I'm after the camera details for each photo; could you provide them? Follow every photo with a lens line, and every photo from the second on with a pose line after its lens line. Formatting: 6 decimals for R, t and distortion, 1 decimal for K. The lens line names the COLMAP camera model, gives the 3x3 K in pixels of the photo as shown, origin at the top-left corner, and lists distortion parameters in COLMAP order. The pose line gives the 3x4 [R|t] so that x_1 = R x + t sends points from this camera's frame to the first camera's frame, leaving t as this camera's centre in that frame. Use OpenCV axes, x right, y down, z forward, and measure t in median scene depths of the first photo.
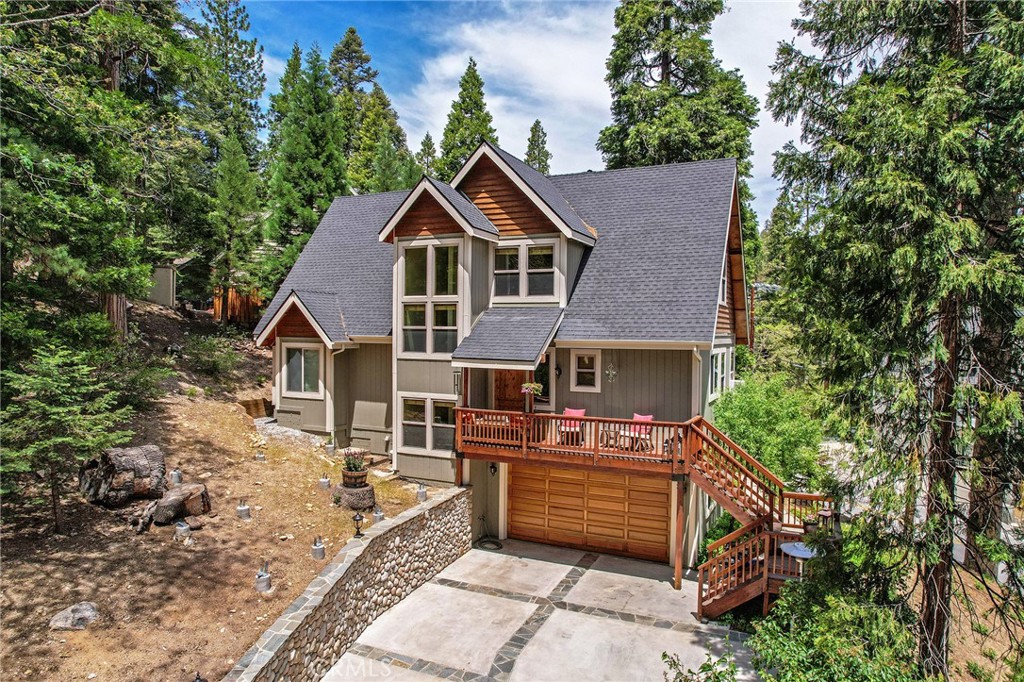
lens RADIAL K [[658.7, 0, 512.6], [0, 658.7, 338.4], [0, 0, 1]] dist [-0.044299, -0.001171]
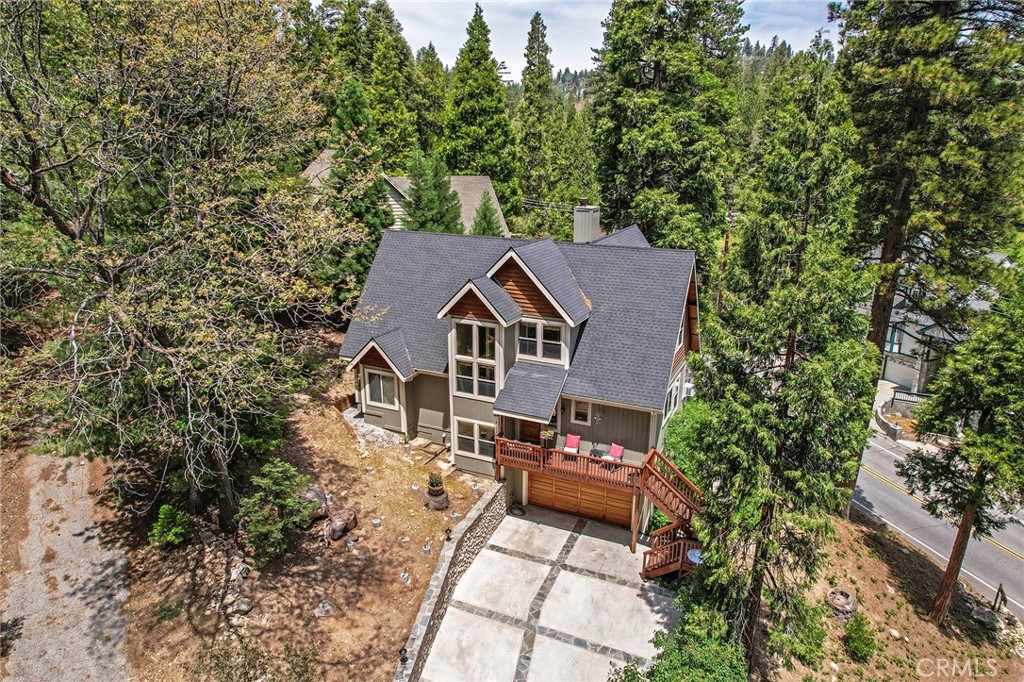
lens RADIAL K [[658.7, 0, 512.2], [0, 658.7, 340.0], [0, 0, 1]] dist [-0.044299, -0.001171]
pose [[0.999921, -0.009190, 0.008566, -0.057146], [0.006555, 0.963316, 0.268289, -0.499439], [-0.010717, -0.268212, 0.963300, -0.395108]]
